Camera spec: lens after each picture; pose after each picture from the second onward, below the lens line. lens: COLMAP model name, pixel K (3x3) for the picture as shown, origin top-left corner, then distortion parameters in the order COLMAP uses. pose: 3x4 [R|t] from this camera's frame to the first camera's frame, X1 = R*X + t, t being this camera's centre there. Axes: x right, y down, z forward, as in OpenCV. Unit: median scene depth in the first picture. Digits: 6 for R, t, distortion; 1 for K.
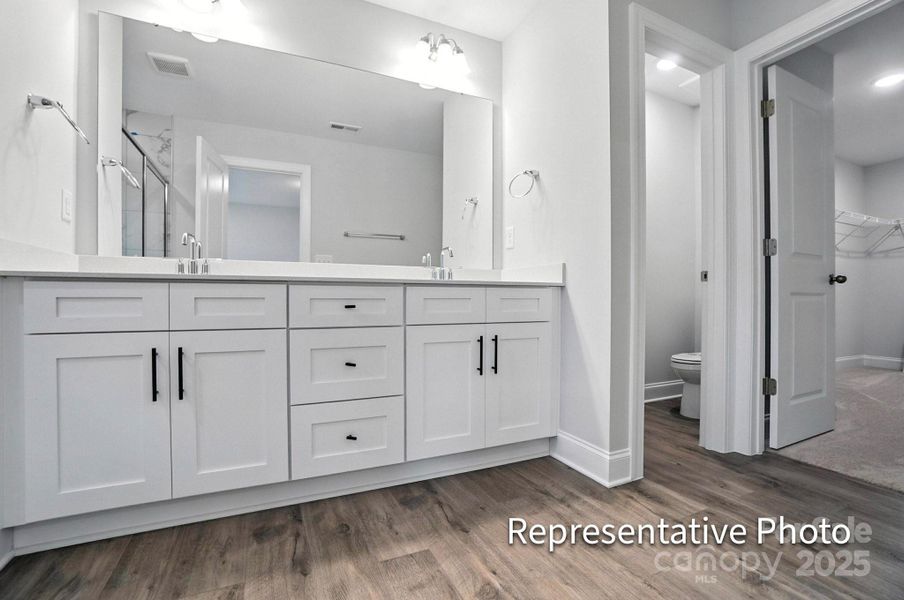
lens RADIAL K [[405.2, 0, 445.3], [0, 405.2, 301.0], [0, 0, 1]] dist [-0.054539, 0.017318]
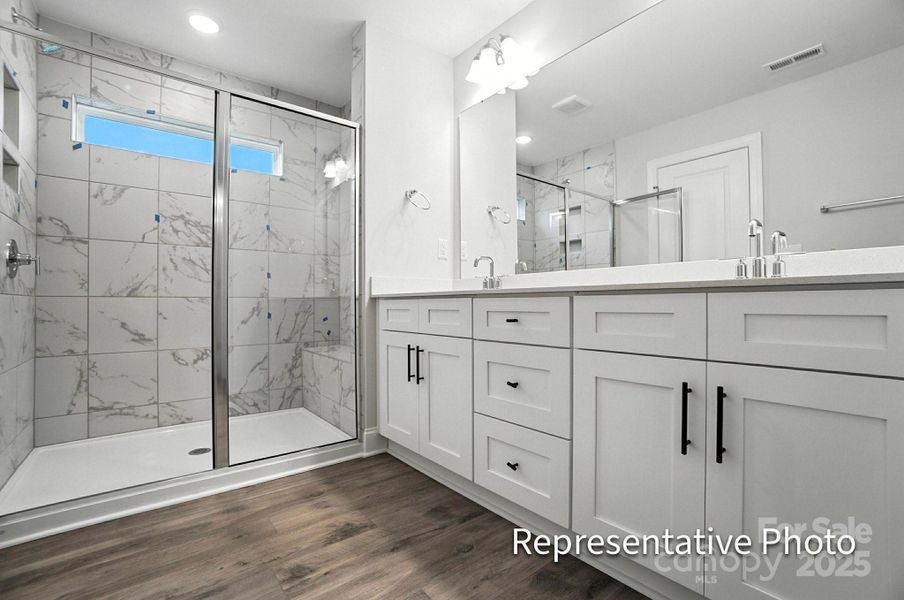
lens RADIAL K [[405.2, 0, 457.2], [0, 405.2, 299.4], [0, 0, 1]] dist [-0.054539, 0.017318]
pose [[0.249960, -0.013866, -0.968157, 0.590452], [0.000645, 0.999900, -0.014155, -0.020011], [0.968256, 0.002914, 0.249944, 0.631698]]
